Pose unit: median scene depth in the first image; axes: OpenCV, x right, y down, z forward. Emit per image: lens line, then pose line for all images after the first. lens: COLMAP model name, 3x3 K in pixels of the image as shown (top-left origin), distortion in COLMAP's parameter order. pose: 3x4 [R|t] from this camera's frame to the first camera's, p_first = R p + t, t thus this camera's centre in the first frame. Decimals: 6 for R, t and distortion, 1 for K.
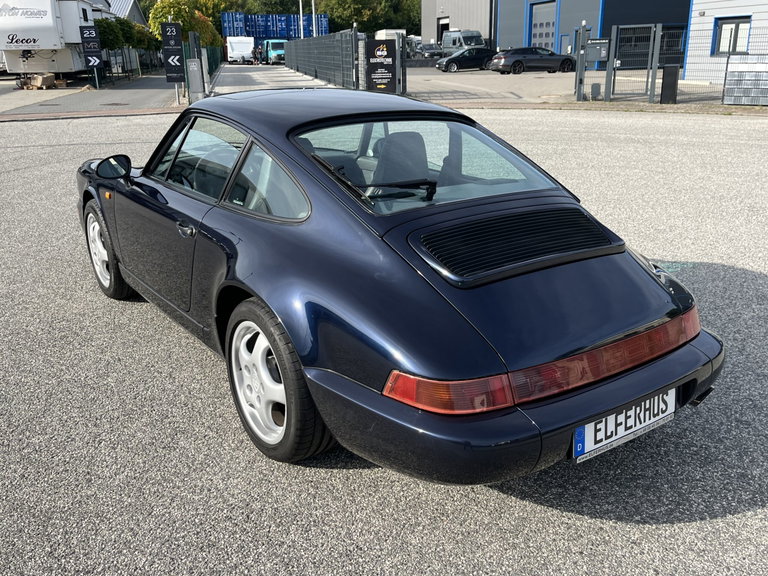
lens RADIAL K [[698.5, 0, 380.4], [0, 698.5, 297.0], [0, 0, 1]] dist [0.052468, -0.060090]
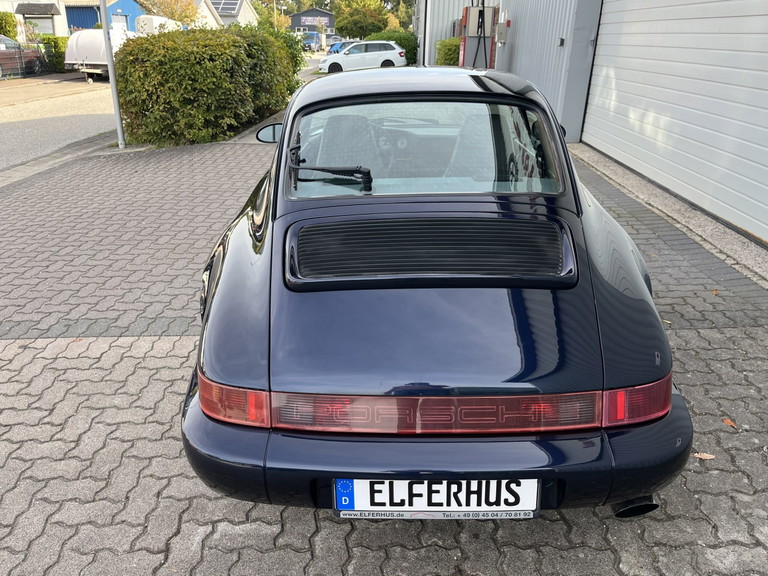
lens RADIAL K [[591.0, 0, 381.4], [0, 591.0, 292.9], [0, 0, 1]] dist [0.055065, -0.066104]
pose [[0.804080, 0.213891, -0.554712, 0.452958], [-0.171030, 0.976819, 0.128735, -0.090360], [0.569389, -0.008641, 0.822023, 0.296853]]
